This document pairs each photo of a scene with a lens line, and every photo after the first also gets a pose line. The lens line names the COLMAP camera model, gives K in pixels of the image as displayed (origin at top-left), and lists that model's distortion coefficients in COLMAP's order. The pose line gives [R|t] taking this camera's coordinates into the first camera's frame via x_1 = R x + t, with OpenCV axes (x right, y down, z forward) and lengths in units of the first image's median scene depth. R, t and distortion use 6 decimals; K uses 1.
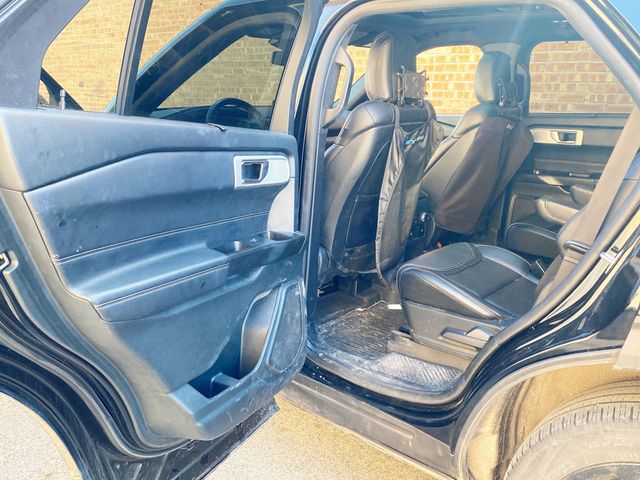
lens RADIAL K [[573.4, 0, 321.3], [0, 573.4, 240.9], [0, 0, 1]] dist [0.016686, -0.001557]
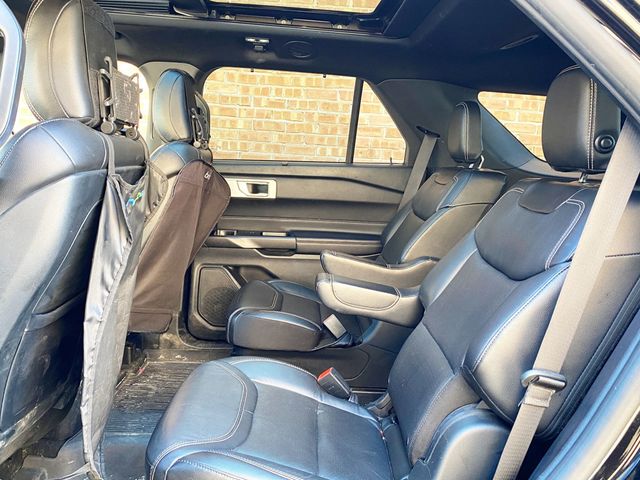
lens RADIAL K [[573.4, 0, 320.5], [0, 573.4, 240.9], [0, 0, 1]] dist [0.016686, -0.001557]
pose [[0.738678, -0.076599, 0.669692, -0.051872], [0.133161, 0.990525, -0.033583, -0.070462], [-0.660774, 0.113984, 0.741880, 0.362273]]
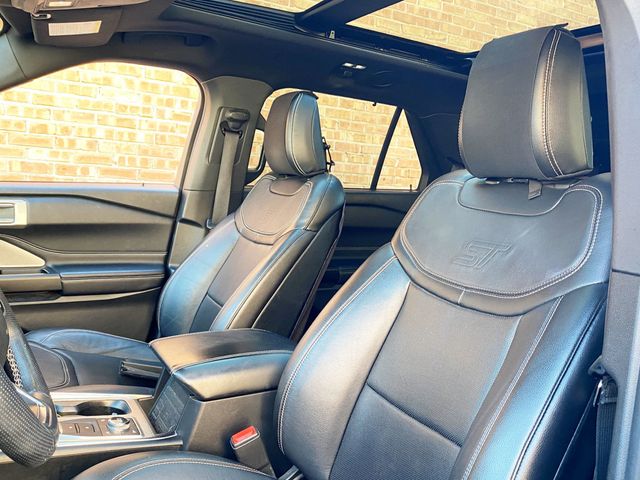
lens RADIAL K [[573.4, 0, 328.2], [0, 573.4, 230.0], [0, 0, 1]] dist [0.016686, -0.001557]
pose [[0.350926, -0.072553, 0.933588, -0.250695], [0.179571, 0.983704, 0.008949, -0.162860], [-0.919024, 0.164505, 0.358236, 0.696970]]
